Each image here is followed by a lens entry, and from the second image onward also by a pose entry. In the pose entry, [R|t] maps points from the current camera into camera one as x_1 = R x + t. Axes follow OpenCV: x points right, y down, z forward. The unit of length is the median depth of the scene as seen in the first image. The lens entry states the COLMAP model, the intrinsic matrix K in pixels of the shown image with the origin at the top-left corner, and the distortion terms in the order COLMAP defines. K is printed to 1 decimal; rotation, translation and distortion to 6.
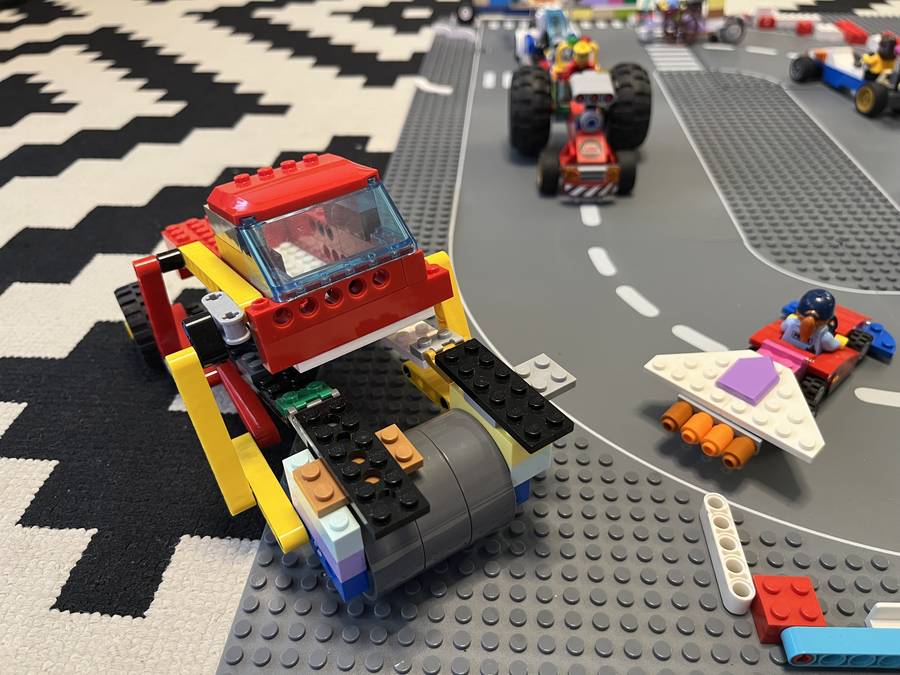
lens RADIAL K [[711.0, 0, 445.3], [0, 711.0, 334.4], [0, 0, 1]] dist [0.018260, -0.076304]
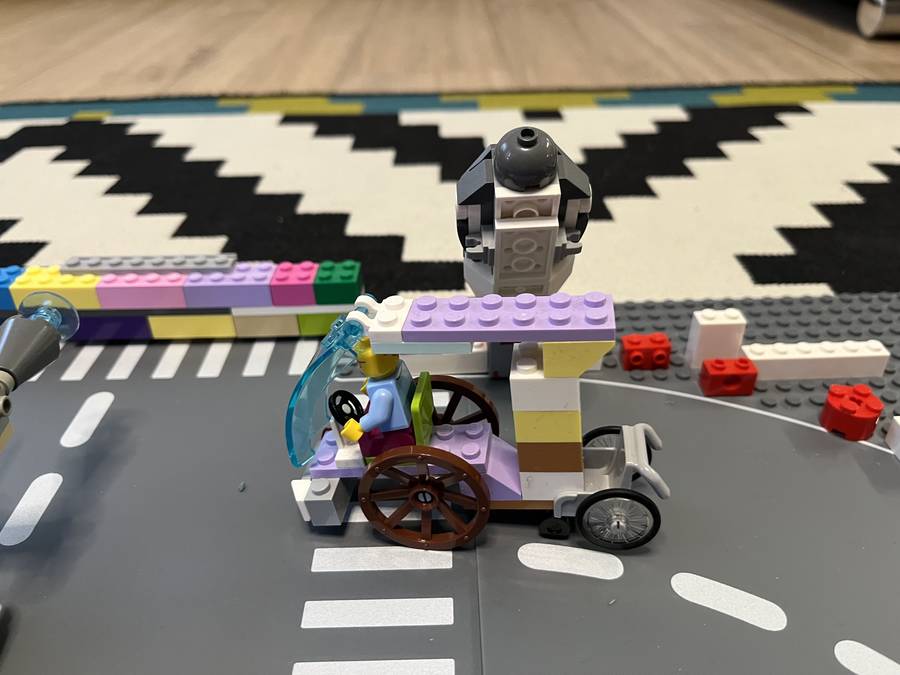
lens RADIAL K [[705.2, 0, 453.4], [0, 705.2, 335.7], [0, 0, 1]] dist [0.025376, -0.077217]
pose [[0.995643, -0.042243, 0.083134, 0.518071], [0.047128, 0.997220, -0.057711, -0.766347], [-0.080465, 0.061377, 0.994866, 1.177008]]
